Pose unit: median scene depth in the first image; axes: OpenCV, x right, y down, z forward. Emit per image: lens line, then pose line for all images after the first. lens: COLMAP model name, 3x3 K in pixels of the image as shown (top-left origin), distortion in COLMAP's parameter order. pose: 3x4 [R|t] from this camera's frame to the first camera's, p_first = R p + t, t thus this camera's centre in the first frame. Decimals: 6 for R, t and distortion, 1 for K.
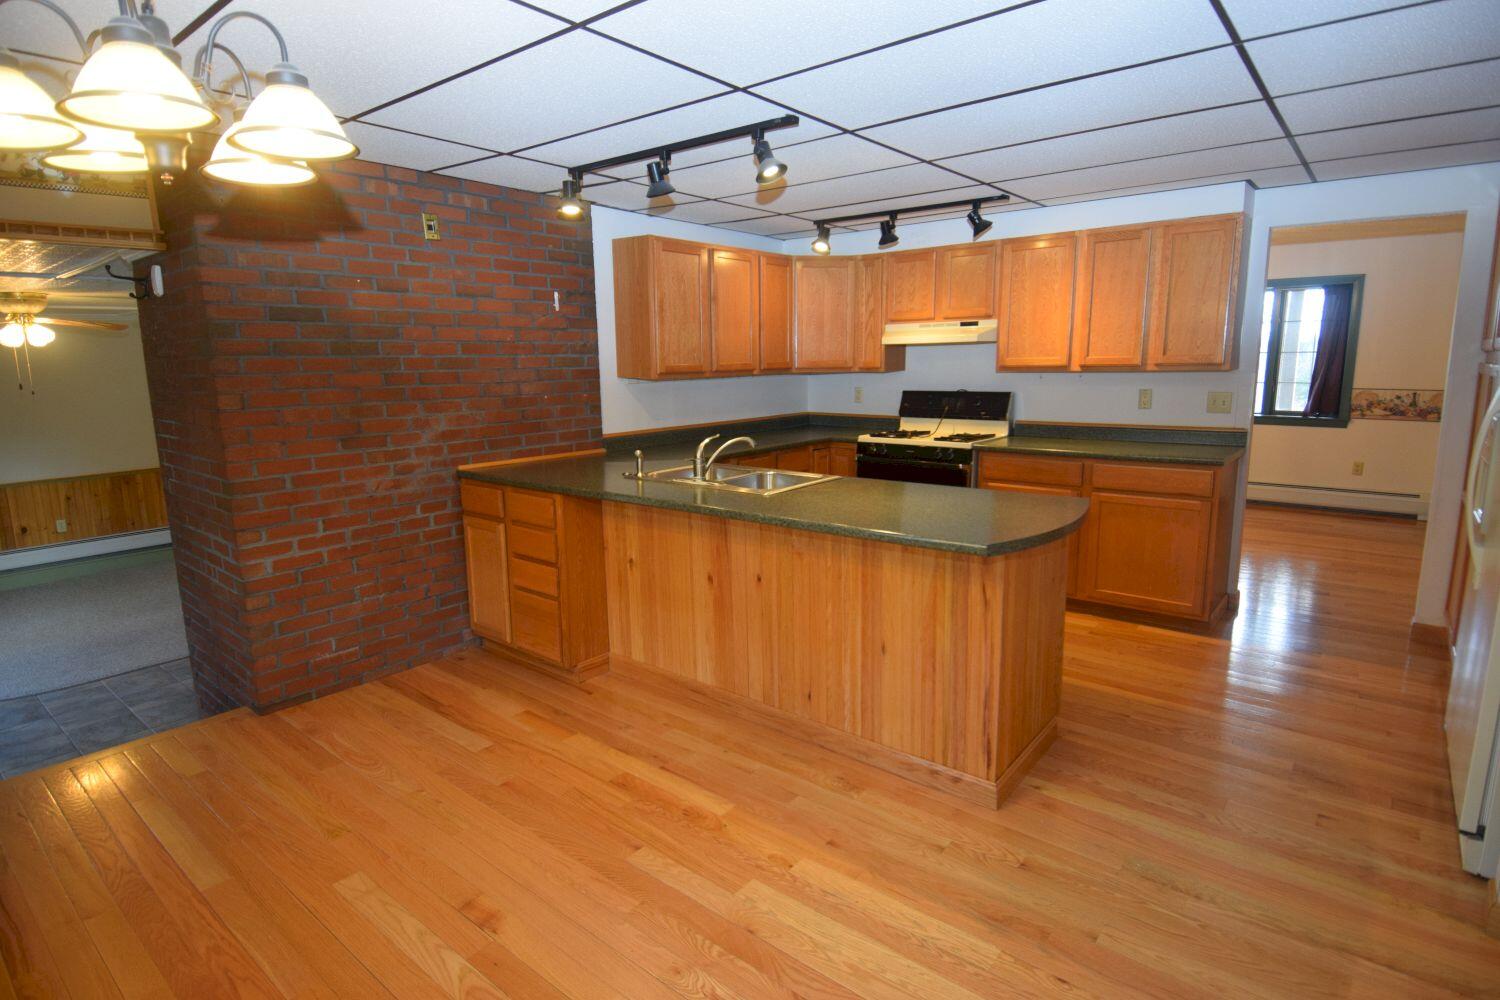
lens RADIAL K [[783.6, 0, 755.8], [0, 783.6, 492.2], [0, 0, 1]] dist [0.002357, -0.001059]
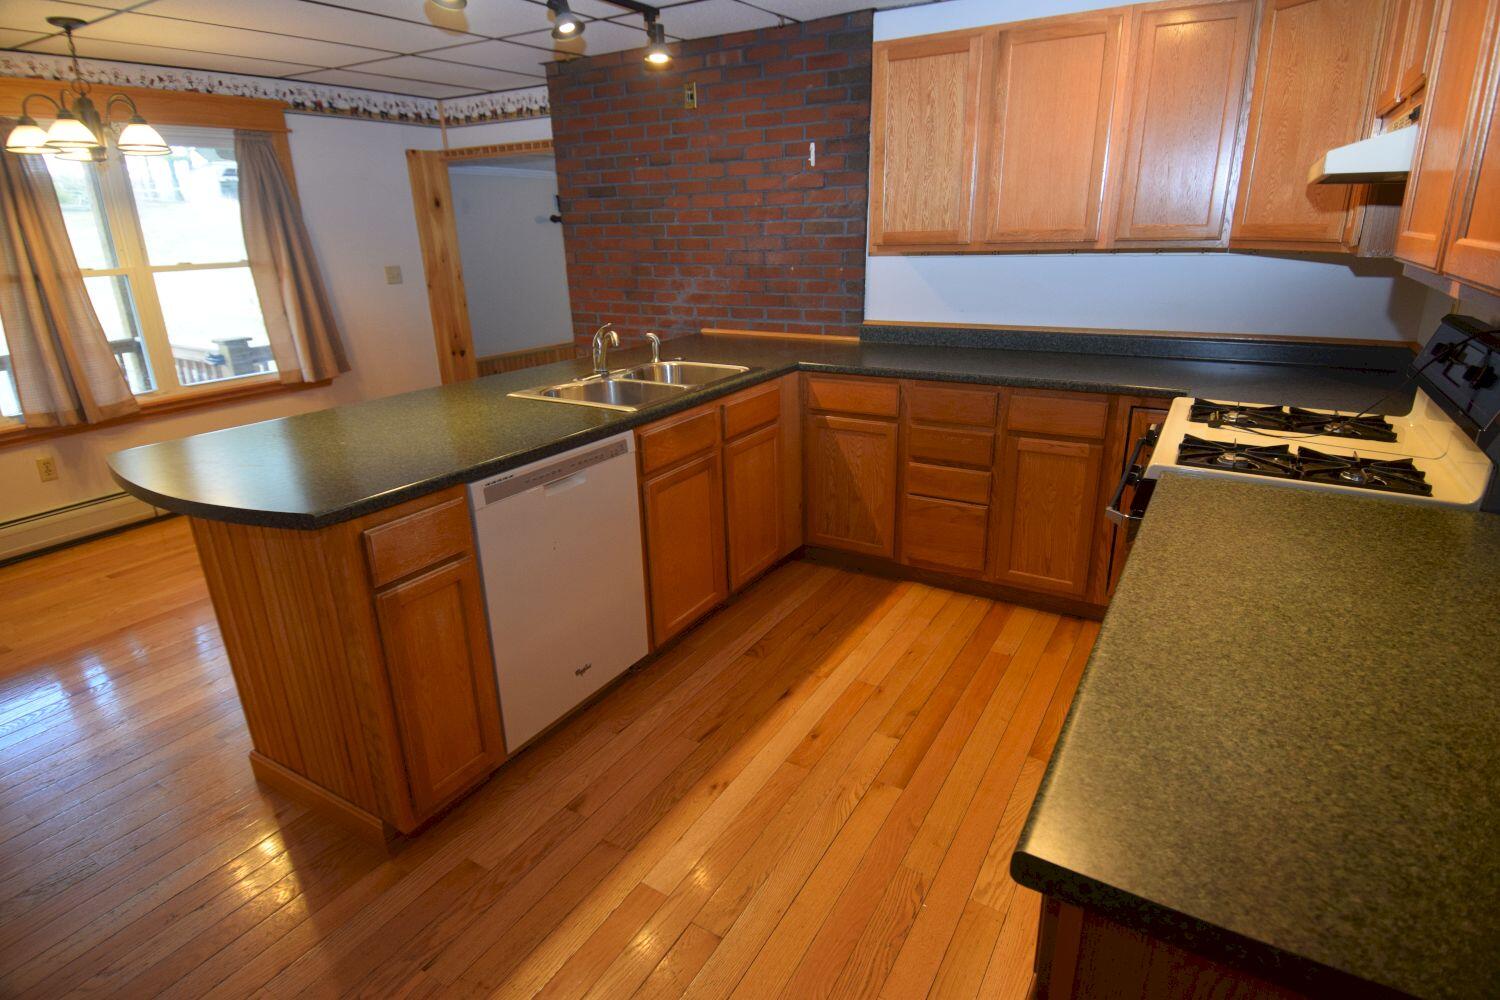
lens RADIAL K [[783.6, 0, 757.4], [0, 783.6, 499.0], [0, 0, 1]] dist [0.002357, -0.001059]
pose [[0.138815, 0.326831, -0.934833, 0.731664], [-0.153557, 0.939658, 0.305716, -0.155975], [0.978341, 0.101112, 0.180626, 0.904804]]
